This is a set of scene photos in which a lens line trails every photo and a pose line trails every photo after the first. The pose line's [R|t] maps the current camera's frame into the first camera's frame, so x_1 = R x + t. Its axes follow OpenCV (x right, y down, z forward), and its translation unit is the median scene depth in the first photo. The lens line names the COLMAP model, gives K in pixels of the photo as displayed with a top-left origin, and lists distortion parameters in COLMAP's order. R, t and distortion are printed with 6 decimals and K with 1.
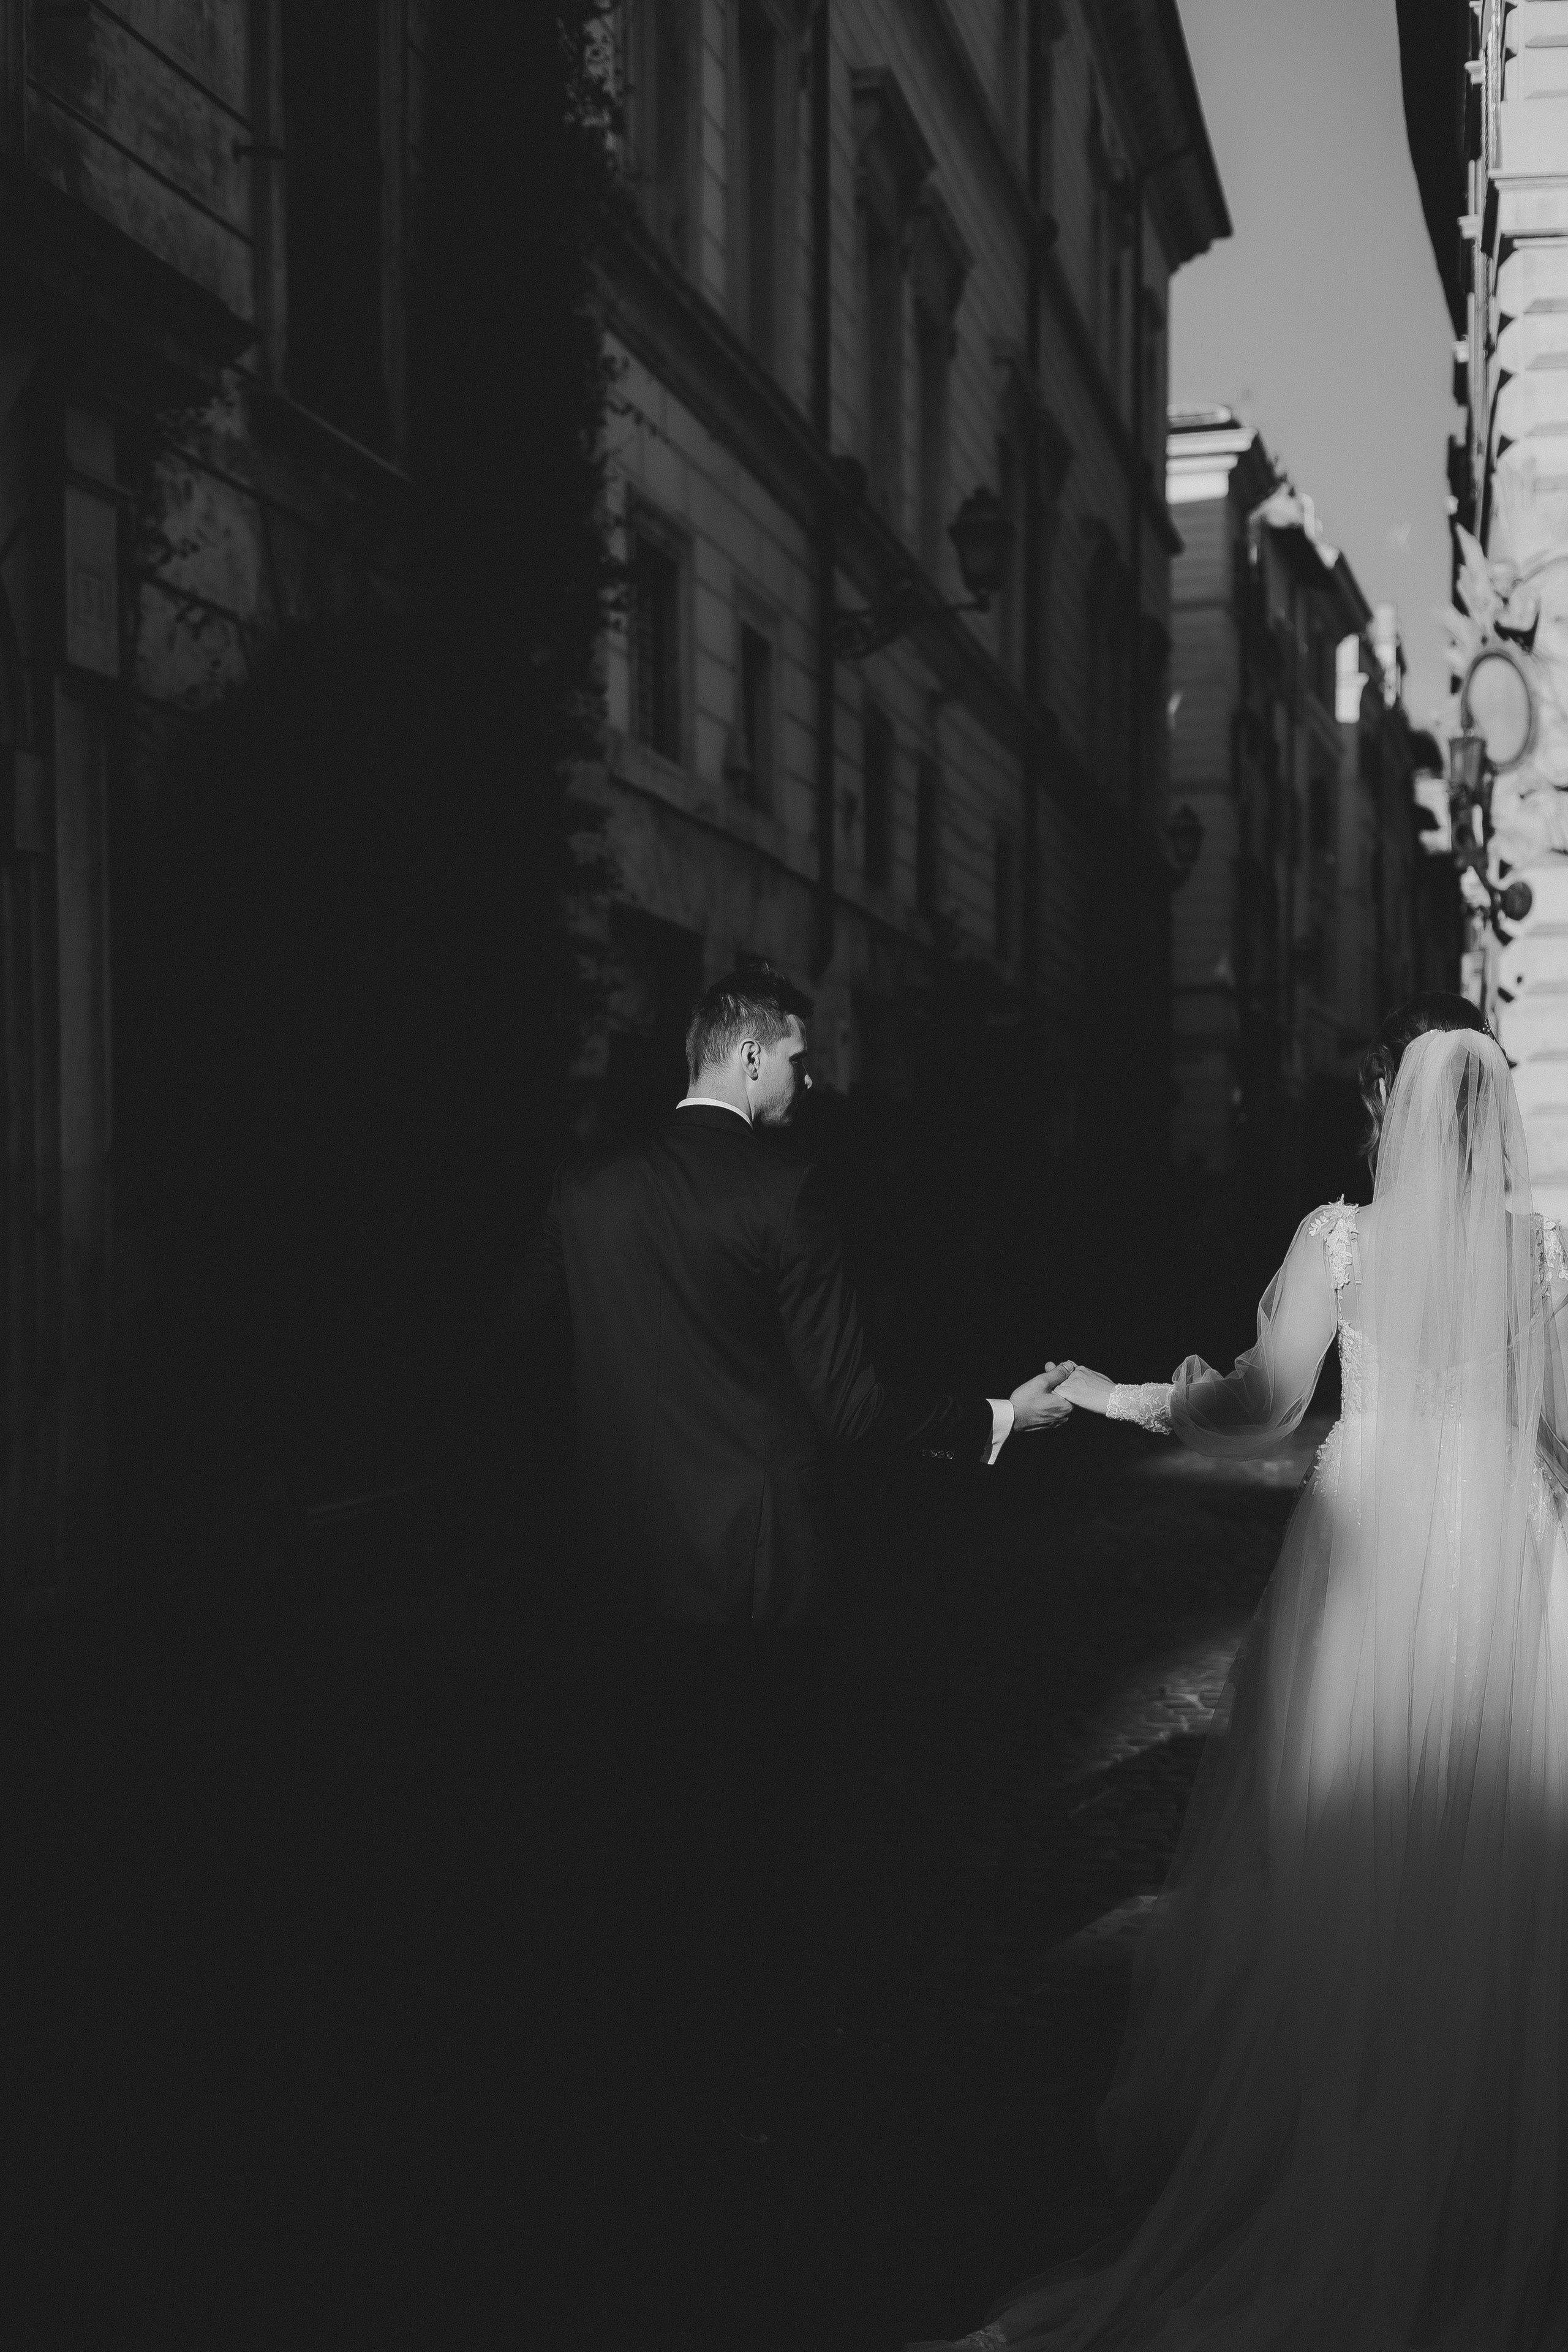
lens RADIAL K [[3261.3, 0, 775.7], [0, 3261.3, 1182.6], [0, 0, 1]] dist [0.375984, -1.265813]
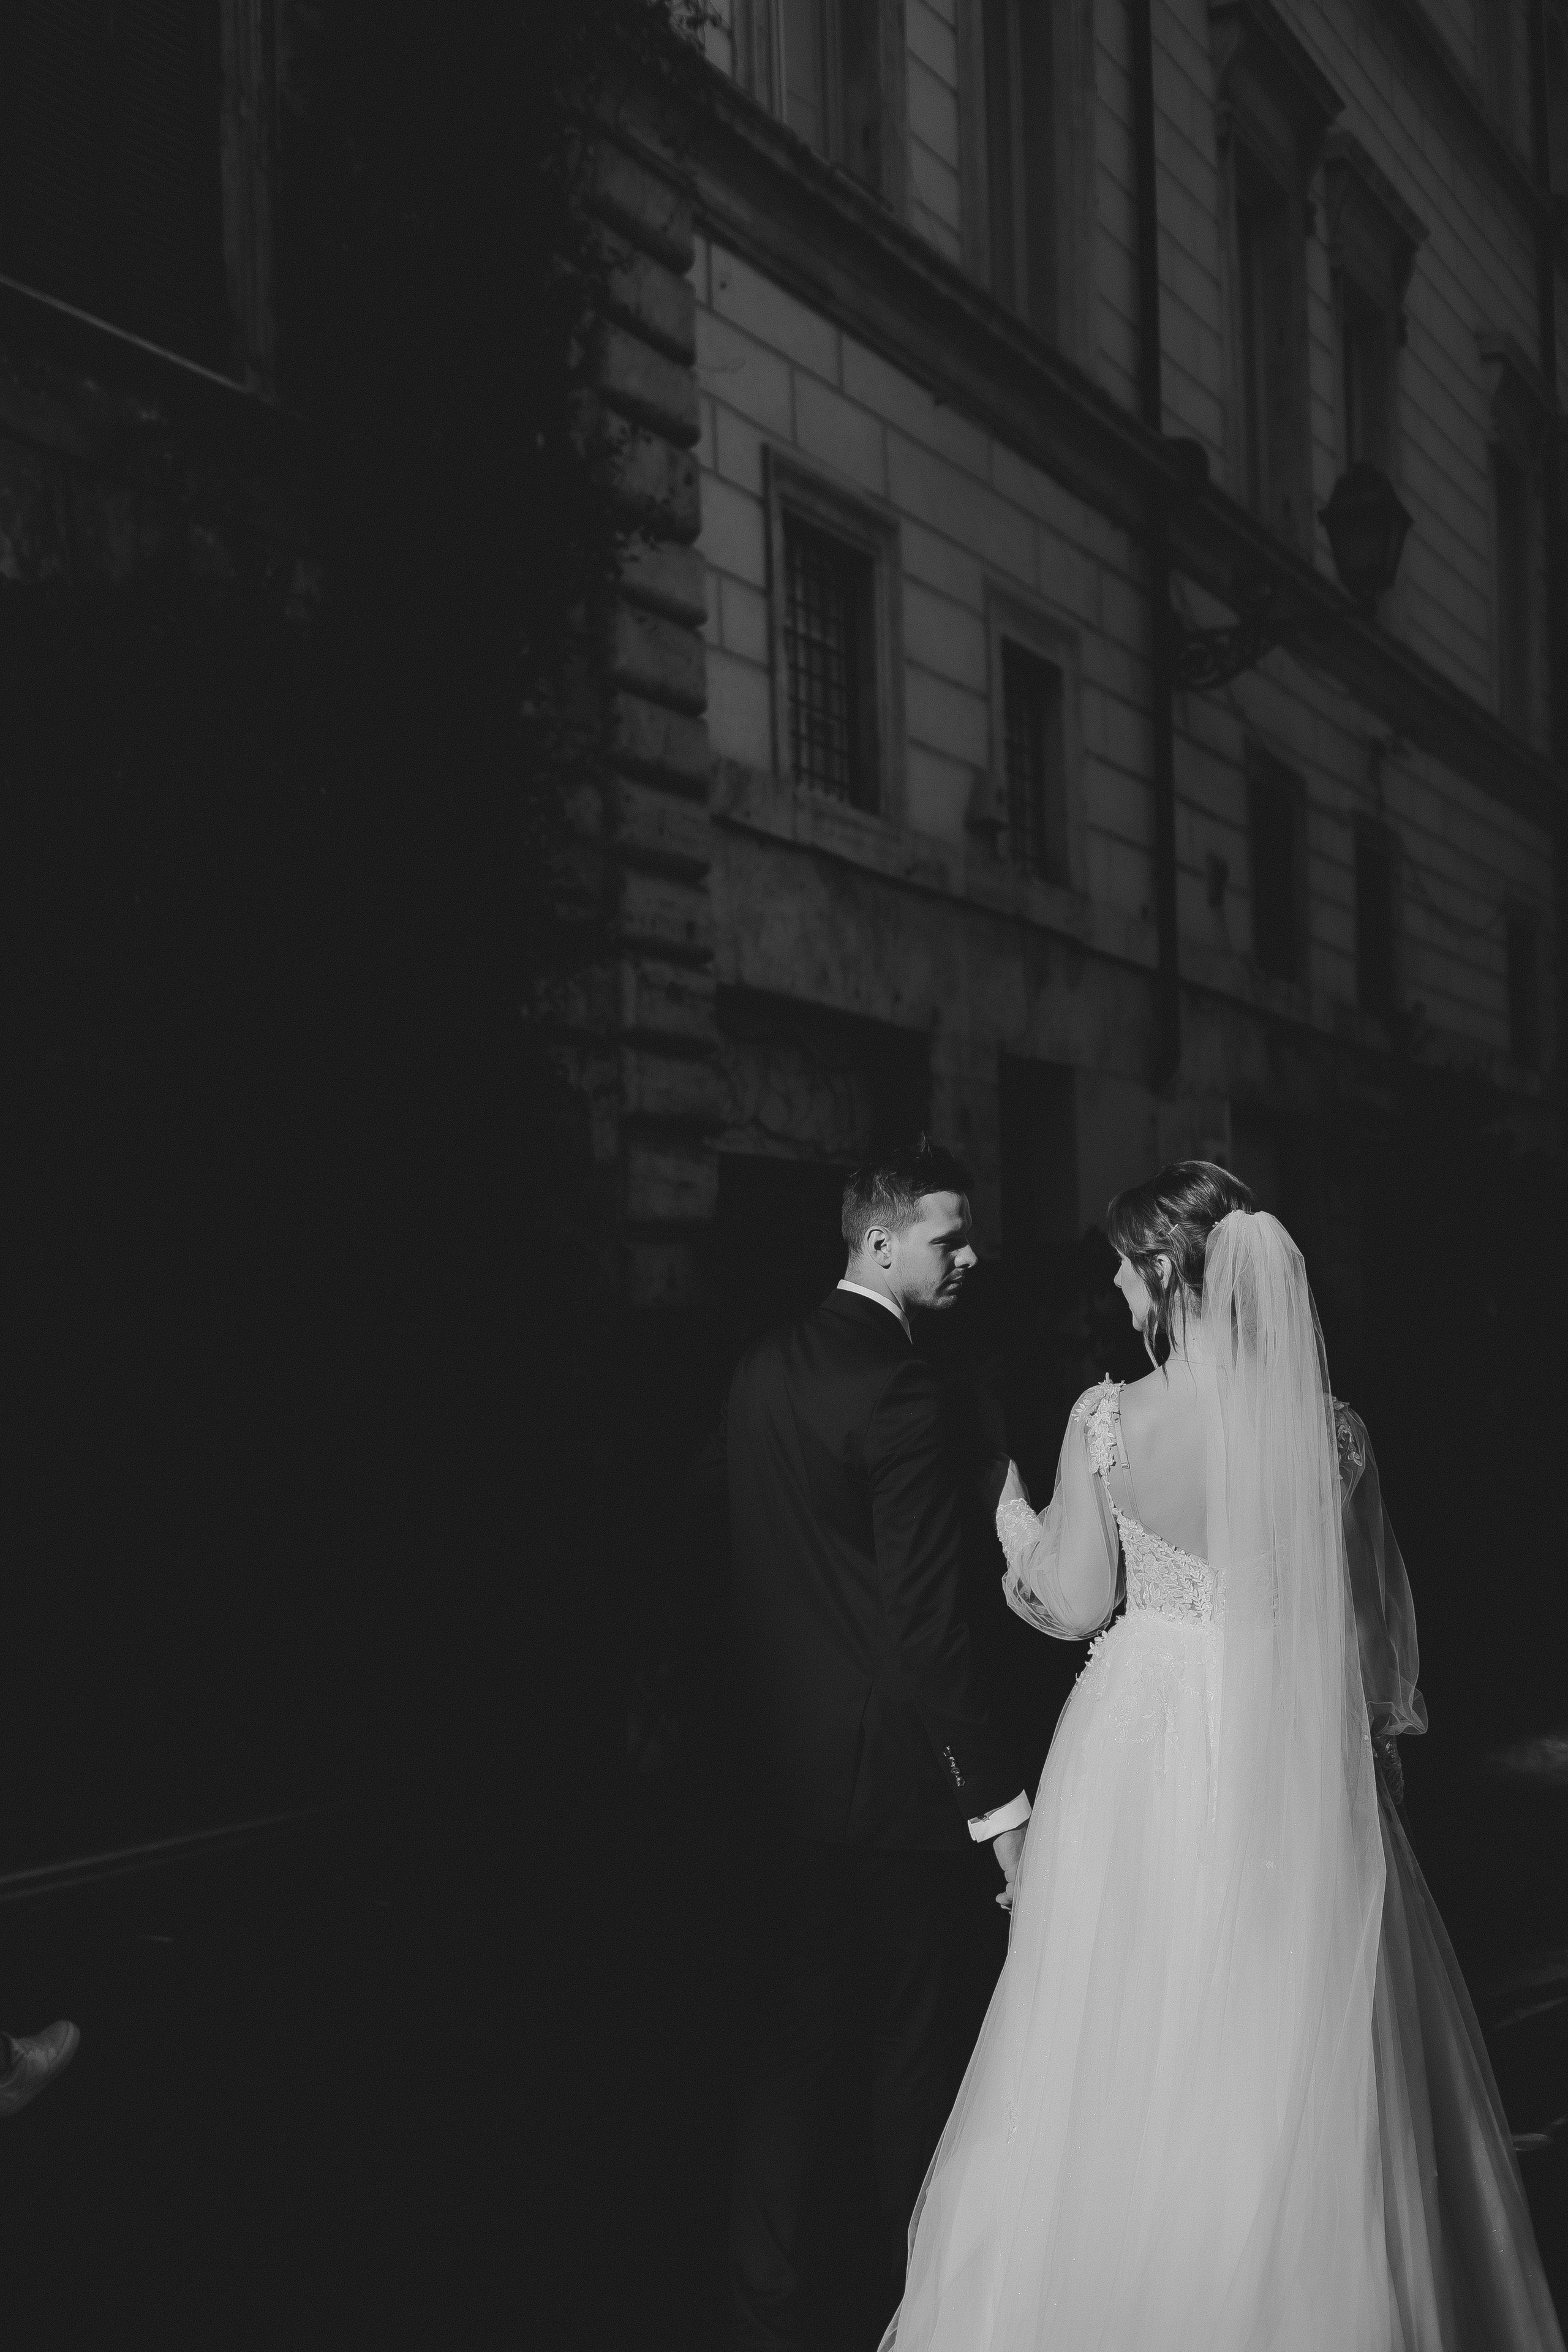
lens RADIAL K [[3261.3, 0, 775.7], [0, 3261.3, 1182.6], [0, 0, 1]] dist [0.375984, -1.265813]
pose [[0.975230, -0.037819, -0.217938, 0.094121], [0.026893, 0.998239, -0.052883, -0.000561], [0.219554, 0.045712, 0.974529, 0.208464]]
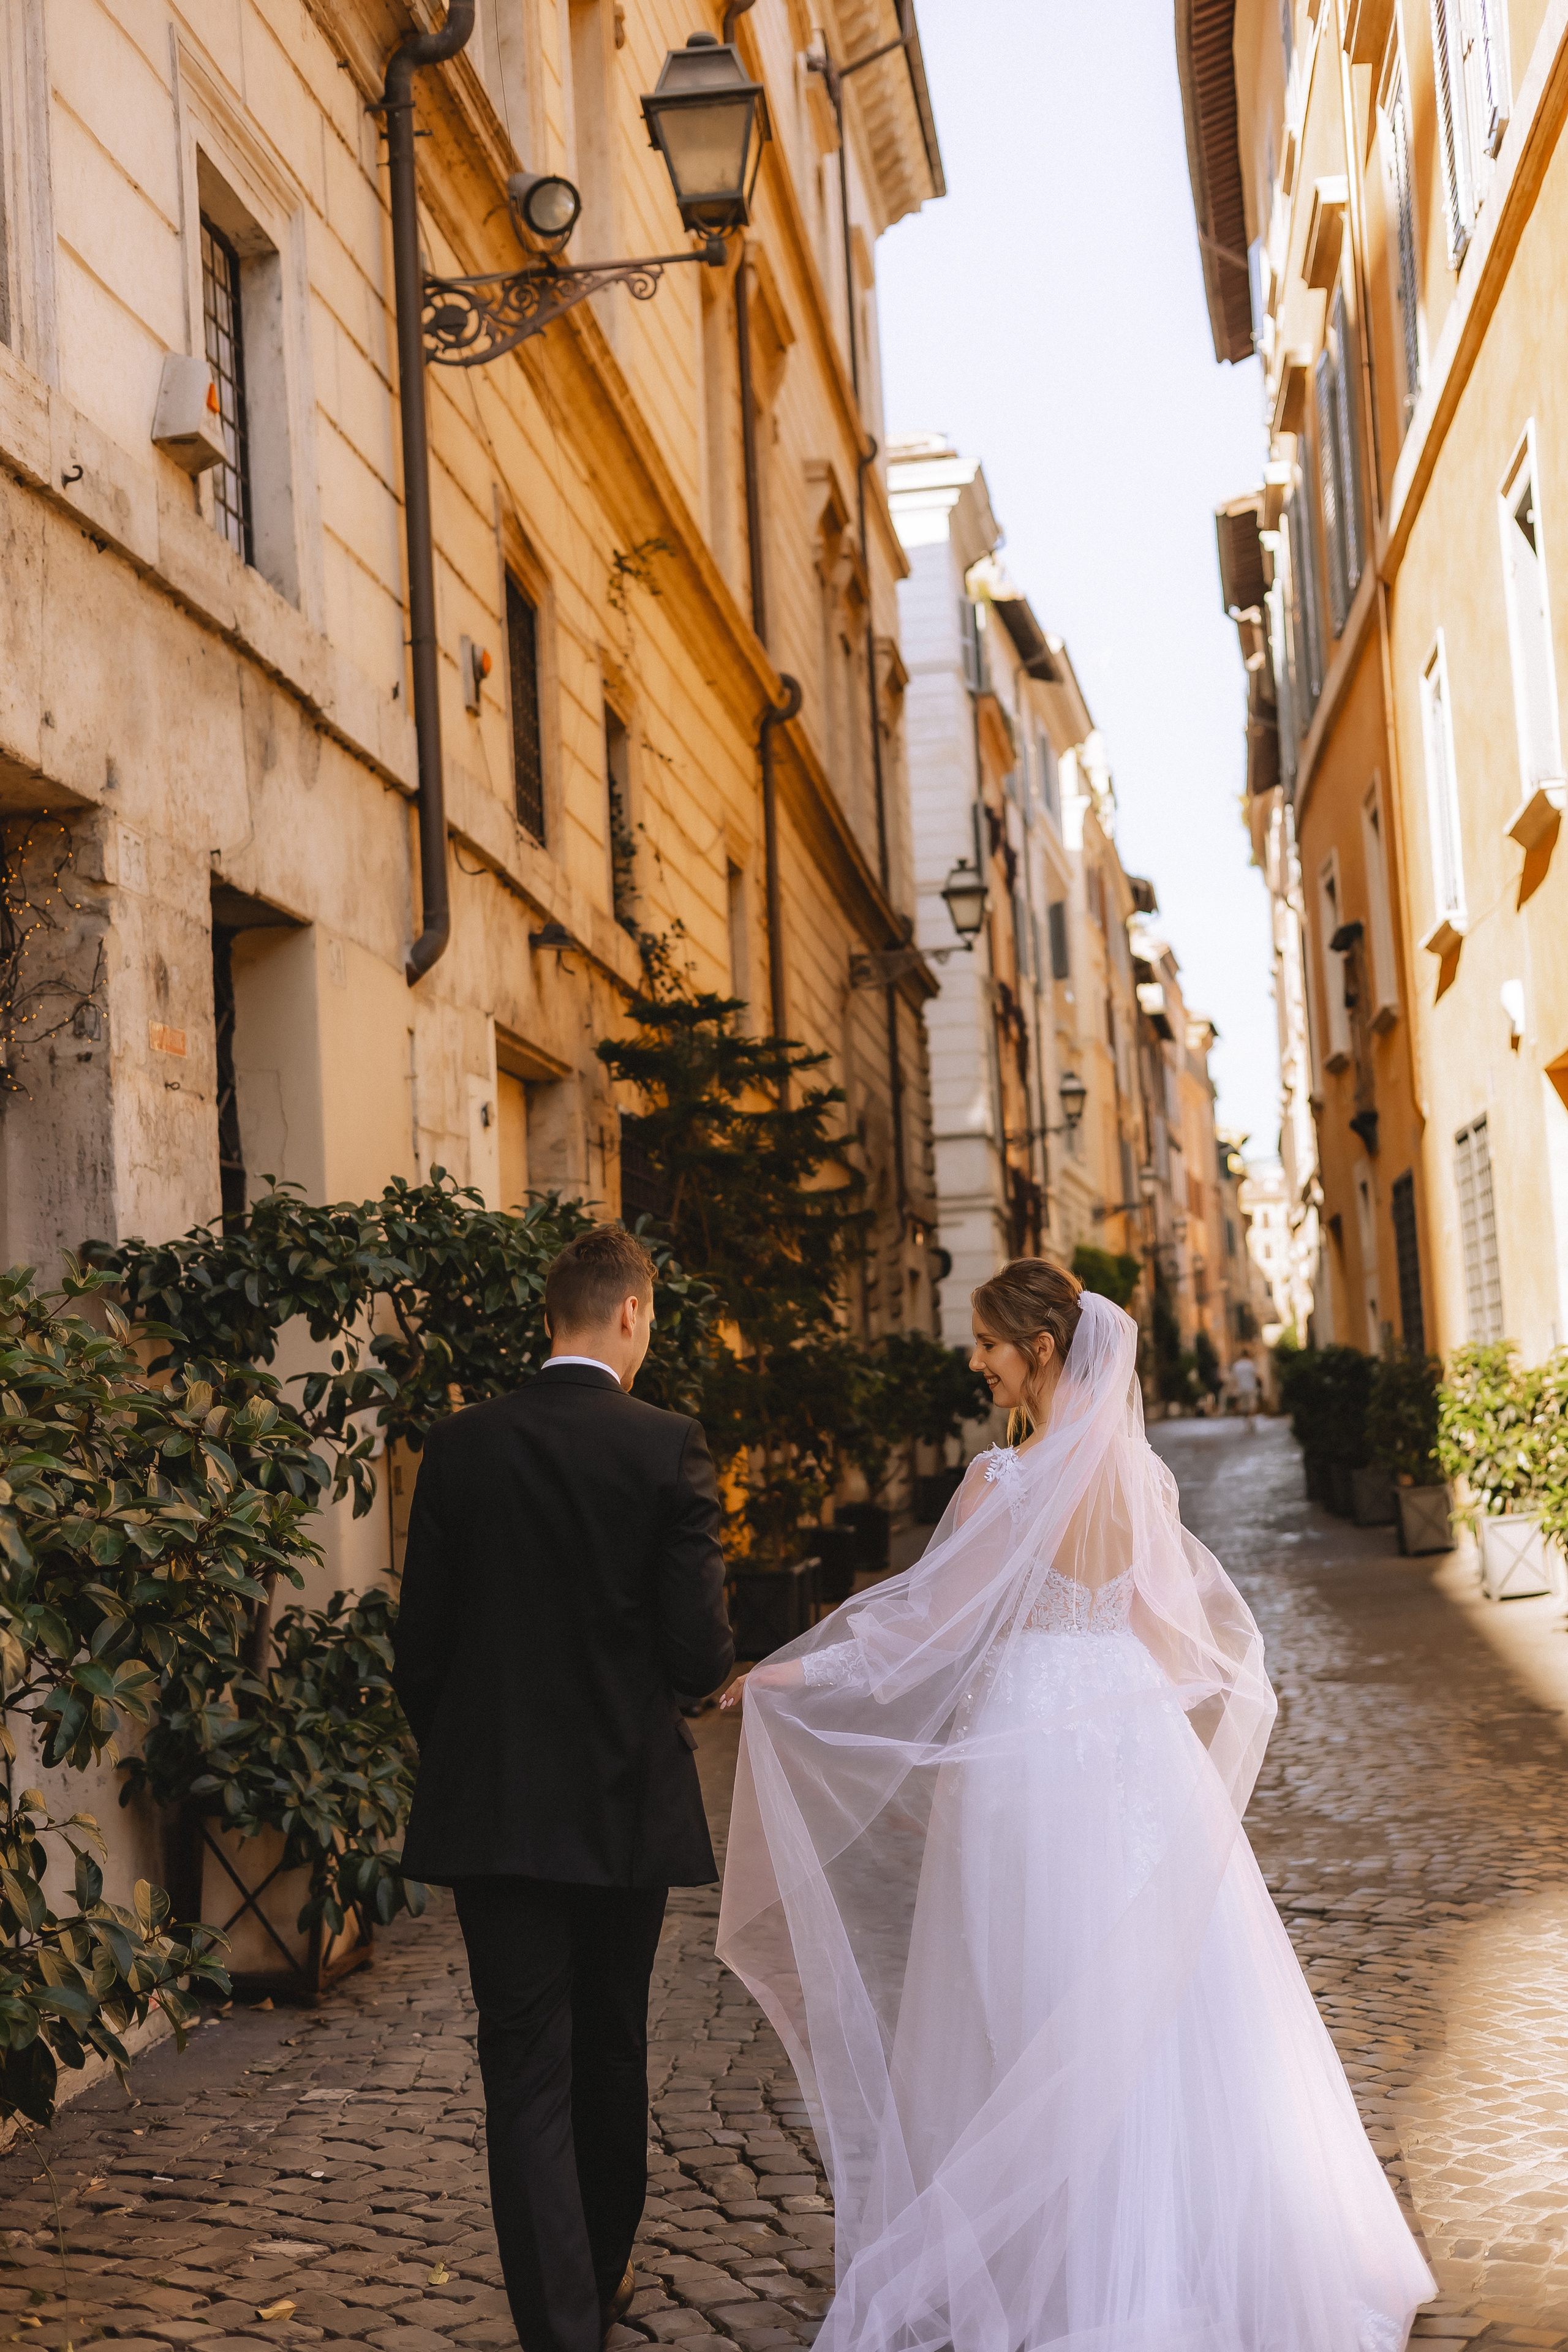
lens RADIAL K [[3304.7, 0, 754.4], [0, 3304.7, 1175.1], [0, 0, 1]] dist [0.003592, 0.075186]
pose [[0.994715, -0.046333, 0.091626, 0.015535], [0.052416, 0.996498, -0.065144, 0.000592], [-0.088287, 0.069603, 0.993660, 0.510532]]
